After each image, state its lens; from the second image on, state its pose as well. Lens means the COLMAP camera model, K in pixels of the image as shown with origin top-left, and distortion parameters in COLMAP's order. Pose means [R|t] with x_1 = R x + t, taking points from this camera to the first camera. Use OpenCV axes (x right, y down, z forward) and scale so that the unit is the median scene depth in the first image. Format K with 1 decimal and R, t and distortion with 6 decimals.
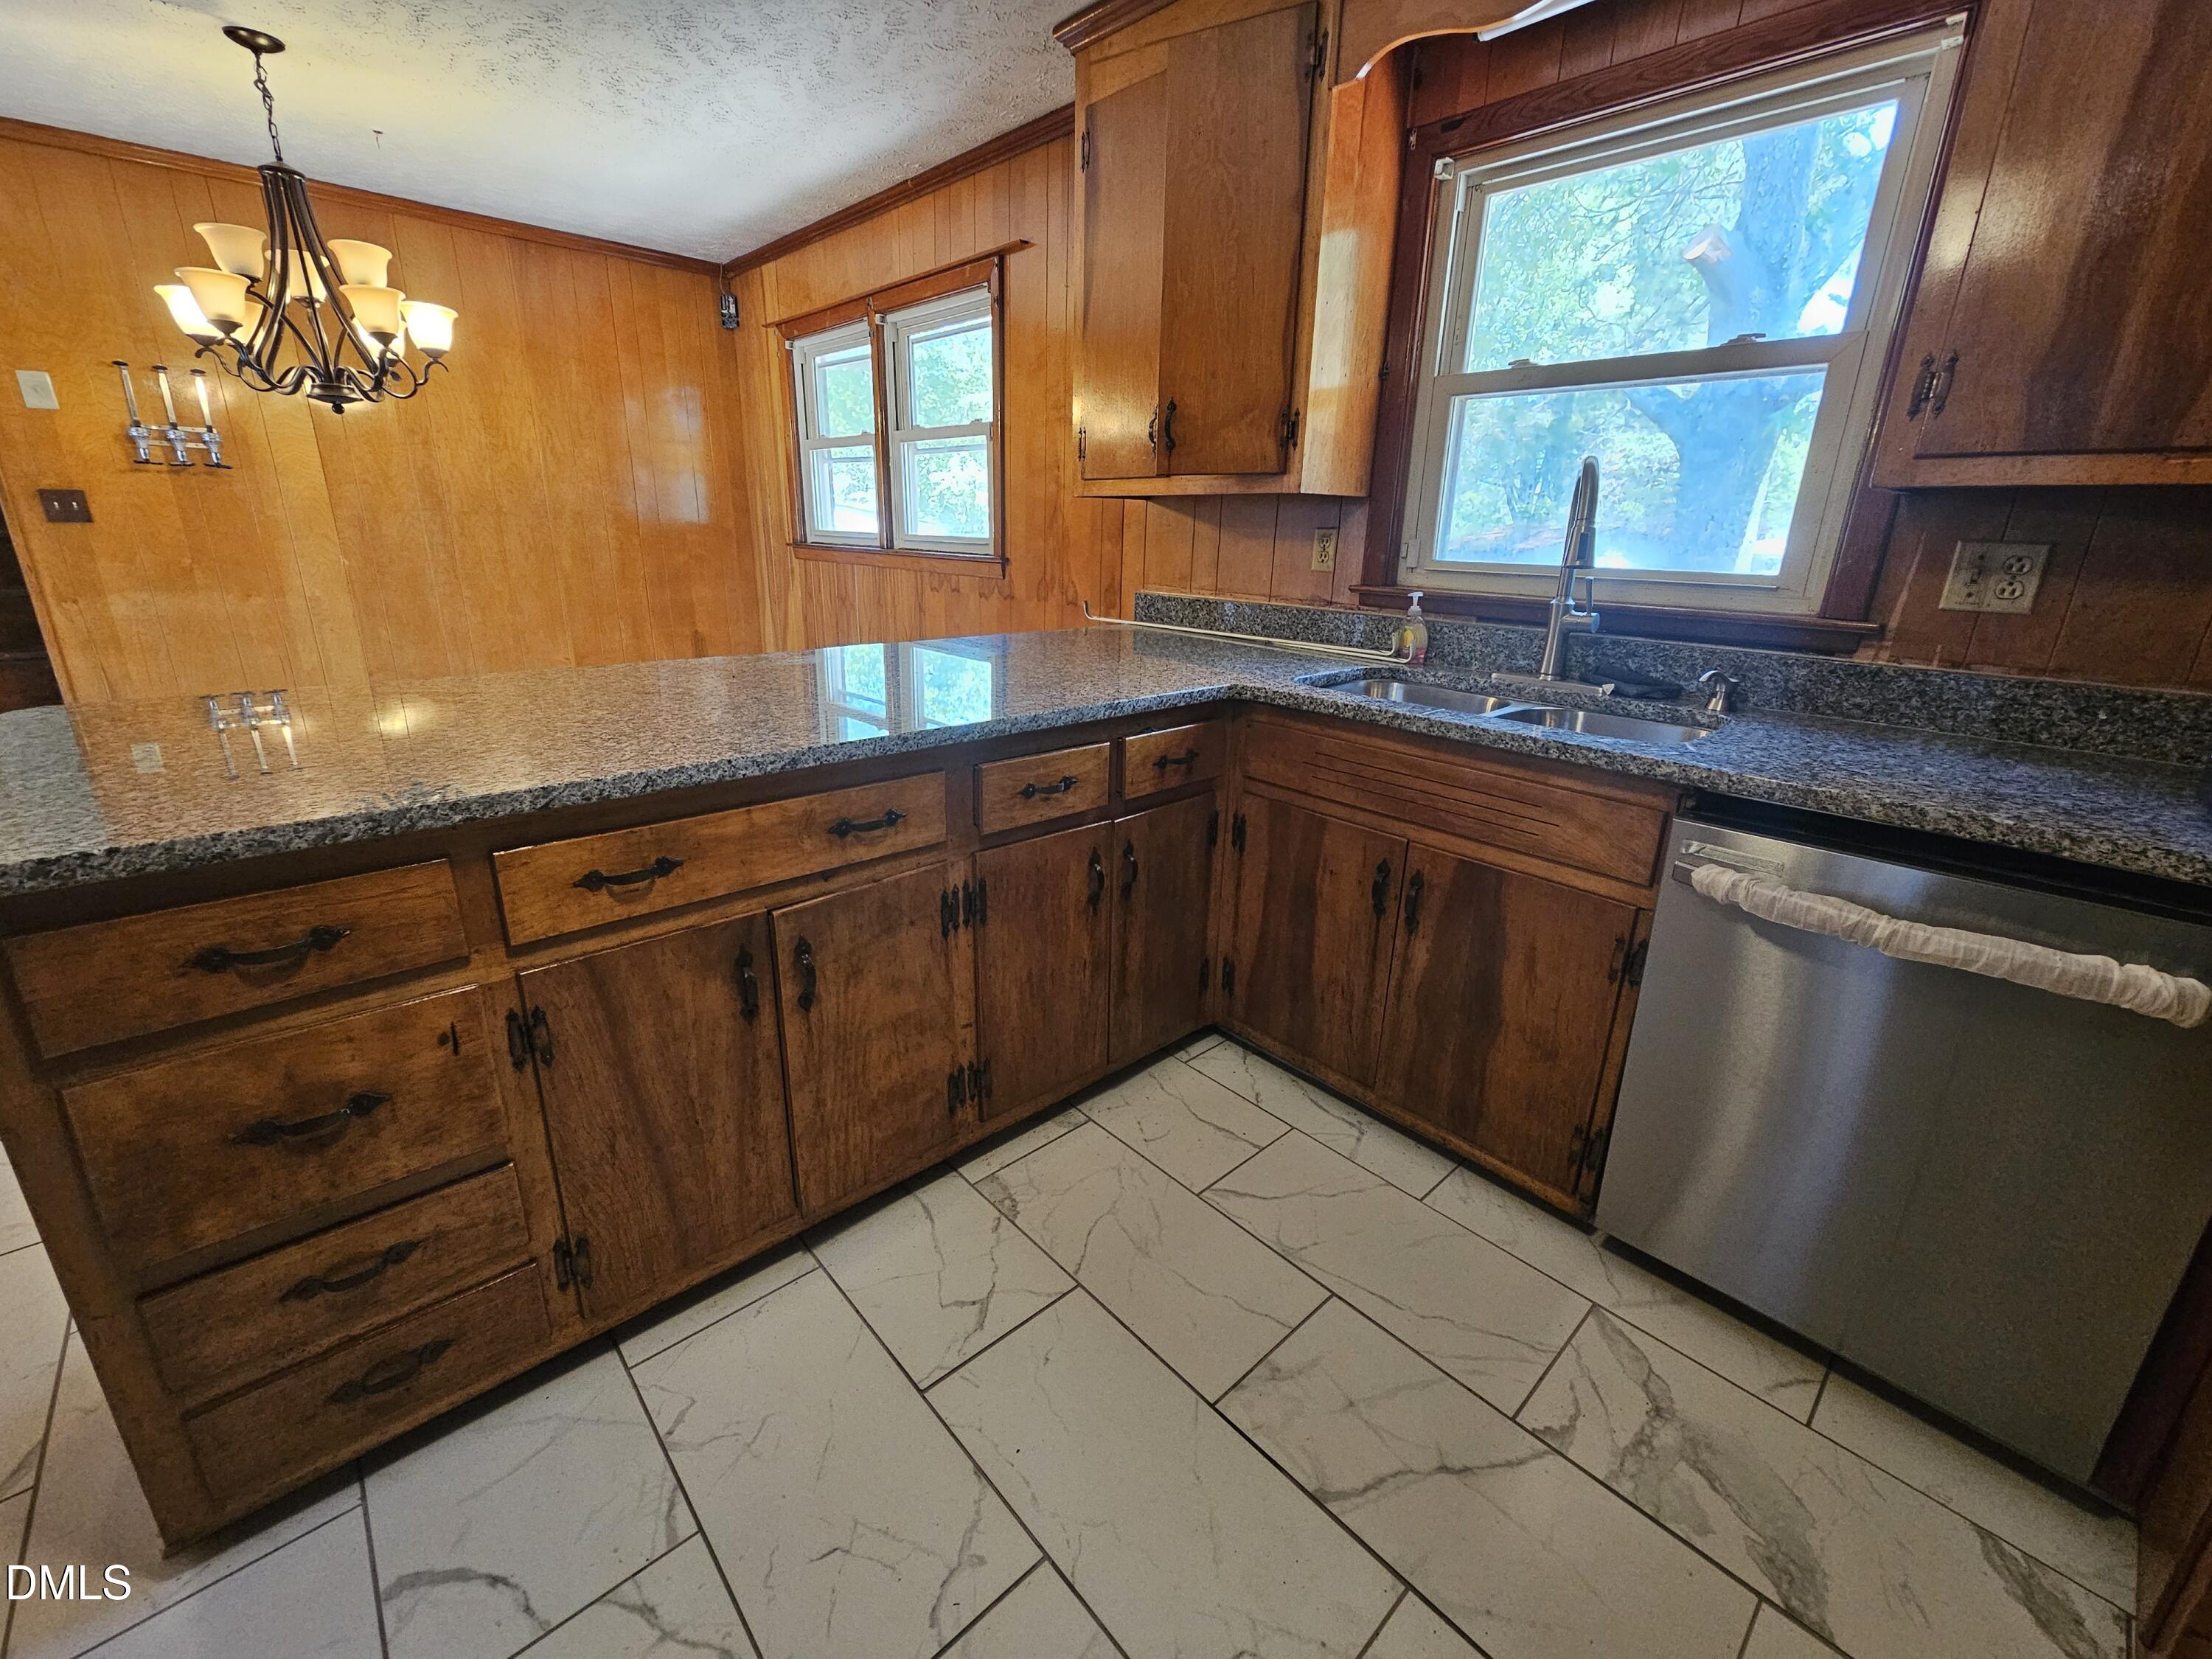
lens RADIAL K [[917.9, 0, 1106.8], [0, 917.9, 821.5], [0, 0, 1]] dist [0.018320, -0.003846]
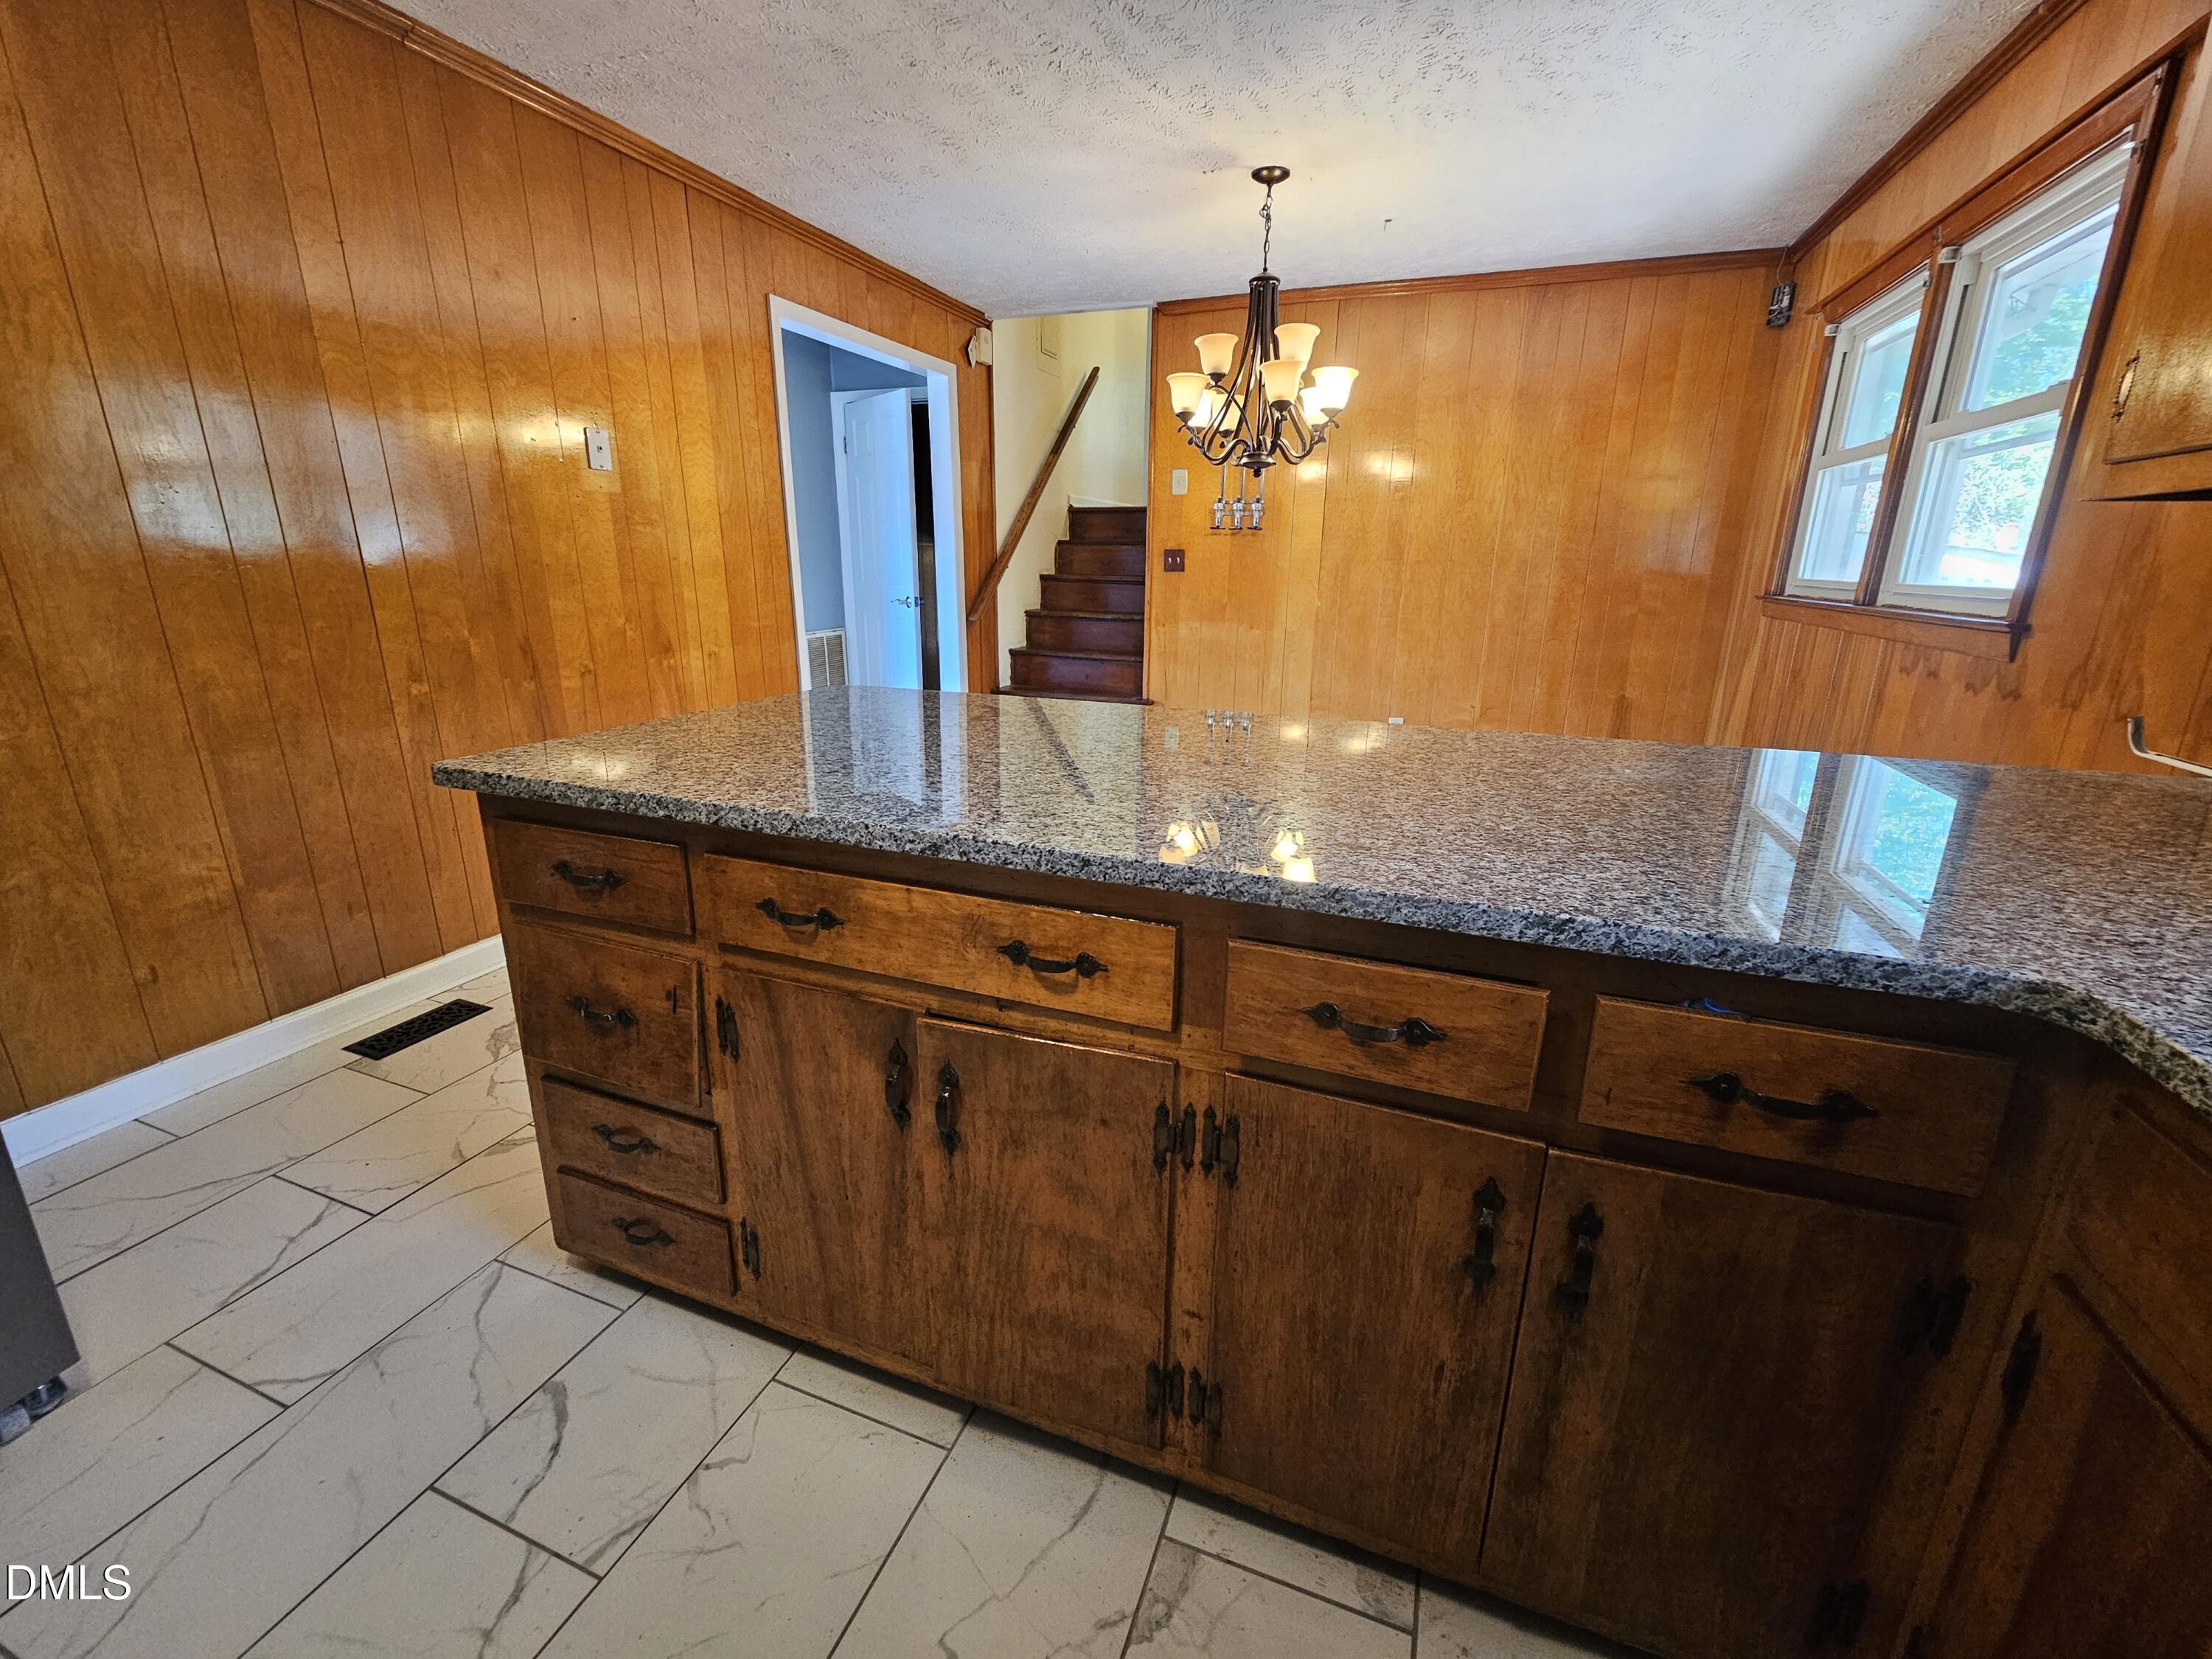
lens RADIAL K [[918.7, 0, 1102.3], [0, 918.7, 819.7], [0, 0, 1]] dist [0.002334, 0.000383]
pose [[0.443620, 0.232489, -0.865535, 0.214080], [-0.280120, 0.953350, 0.112505, -0.117781], [0.851313, 0.192544, 0.488050, 0.402415]]
